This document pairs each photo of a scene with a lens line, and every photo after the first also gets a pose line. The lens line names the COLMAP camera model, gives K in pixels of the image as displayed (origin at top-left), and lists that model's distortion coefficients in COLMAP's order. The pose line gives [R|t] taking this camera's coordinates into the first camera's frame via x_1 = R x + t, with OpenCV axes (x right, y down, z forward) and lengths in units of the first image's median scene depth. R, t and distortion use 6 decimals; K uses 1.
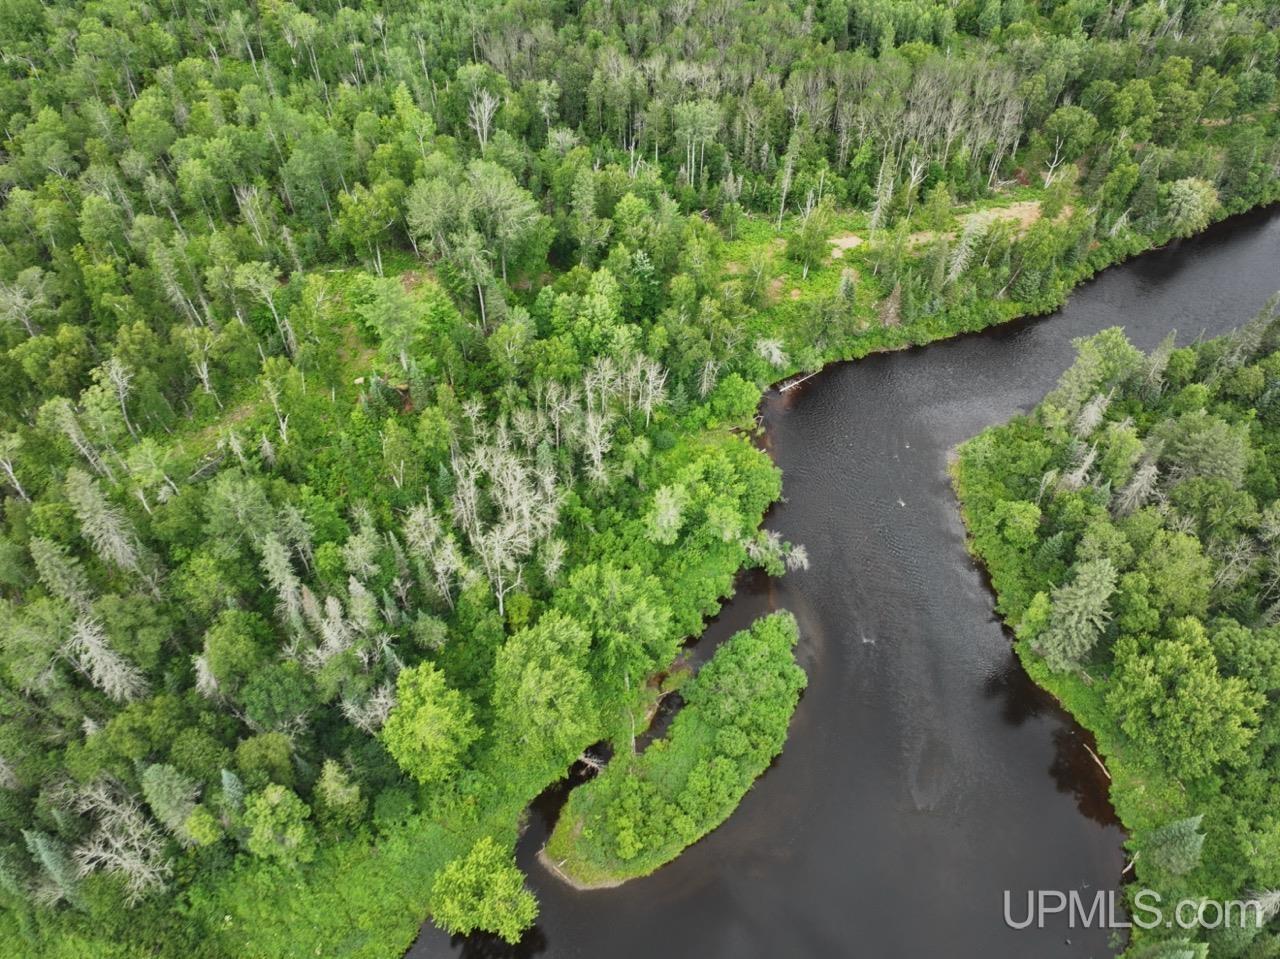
lens RADIAL K [[899.6, 0, 640.0], [0, 899.6, 479.5], [0, 0, 1]] dist [0.001222, 0.000503]
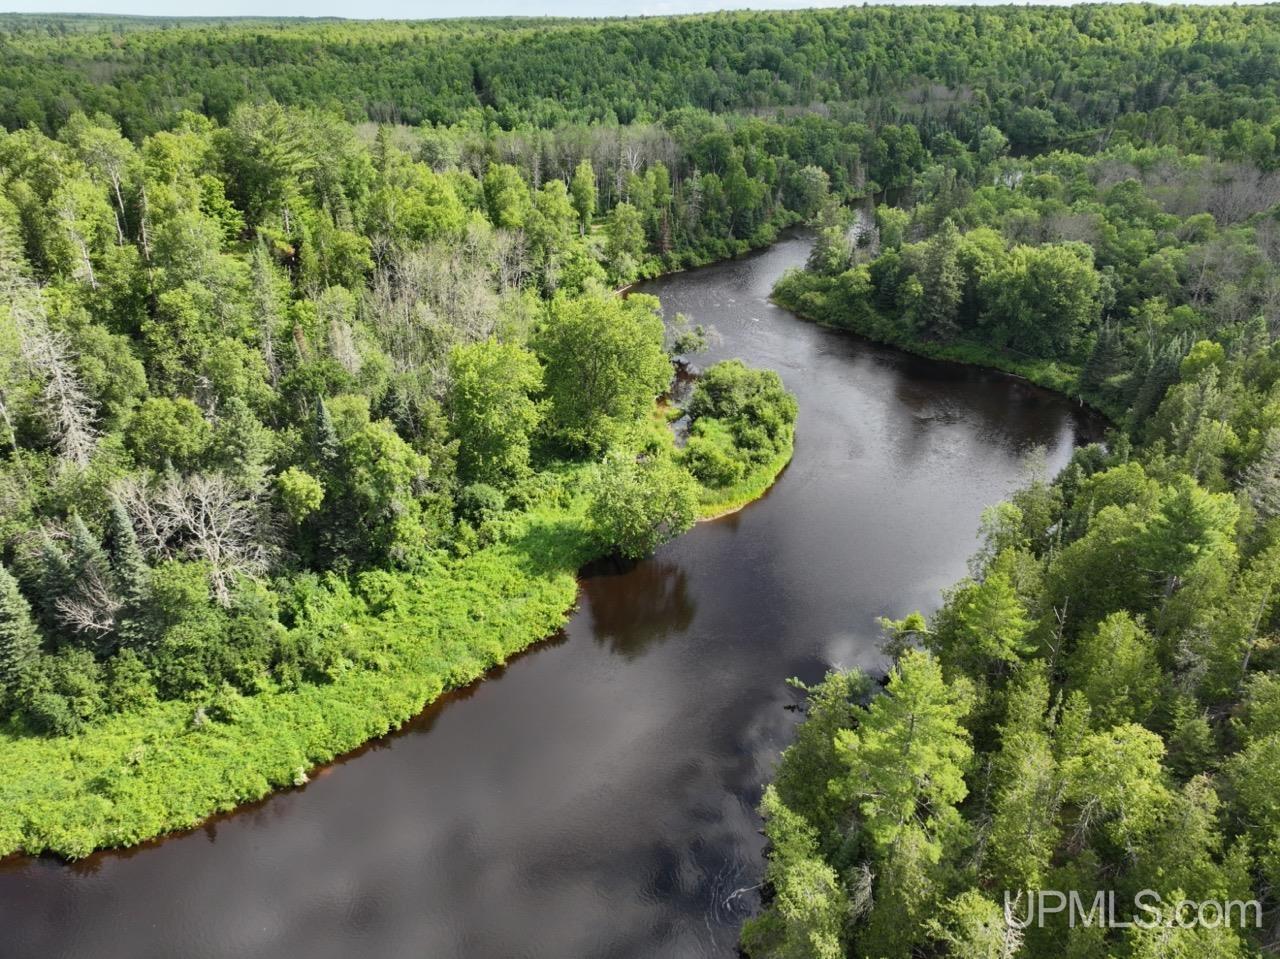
lens RADIAL K [[893.0, 0, 643.9], [0, 893.0, 485.2], [0, 0, 1]] dist [-0.007398, 0.023433]
pose [[0.872189, -0.216518, 0.438640, -0.415983], [0.359093, 0.892309, -0.273563, 0.518019], [-0.332171, 0.396112, 0.856013, 0.172708]]
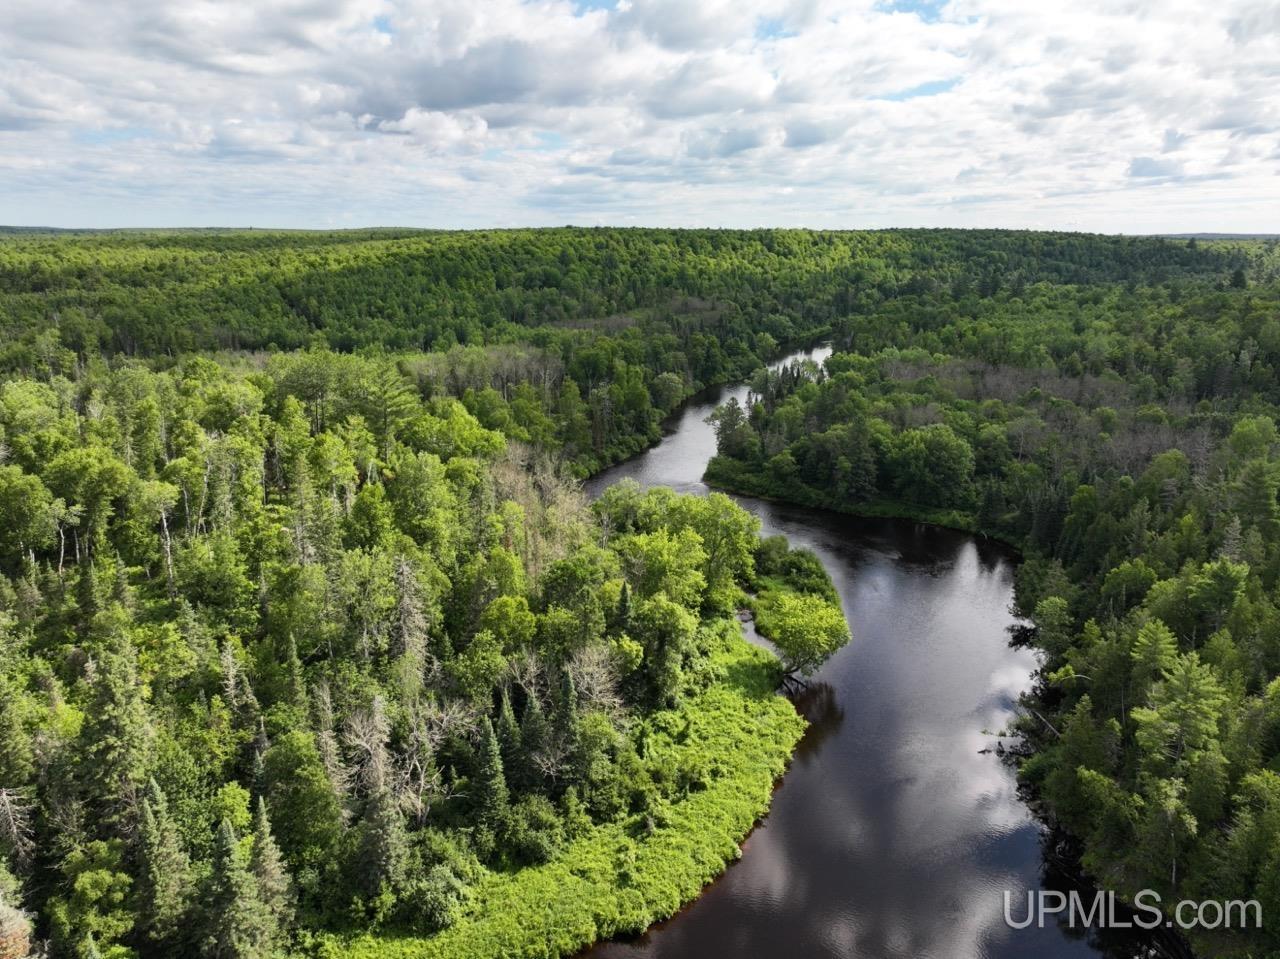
lens RADIAL K [[904.3, 0, 646.2], [0, 904.3, 450.5], [0, 0, 1]] dist [-0.004239, 0.030323]
pose [[0.667447, -0.163045, 0.726589, -0.875264], [0.547339, 0.769007, -0.330224, 0.416414], [-0.504911, 0.618097, 0.602512, 0.160694]]
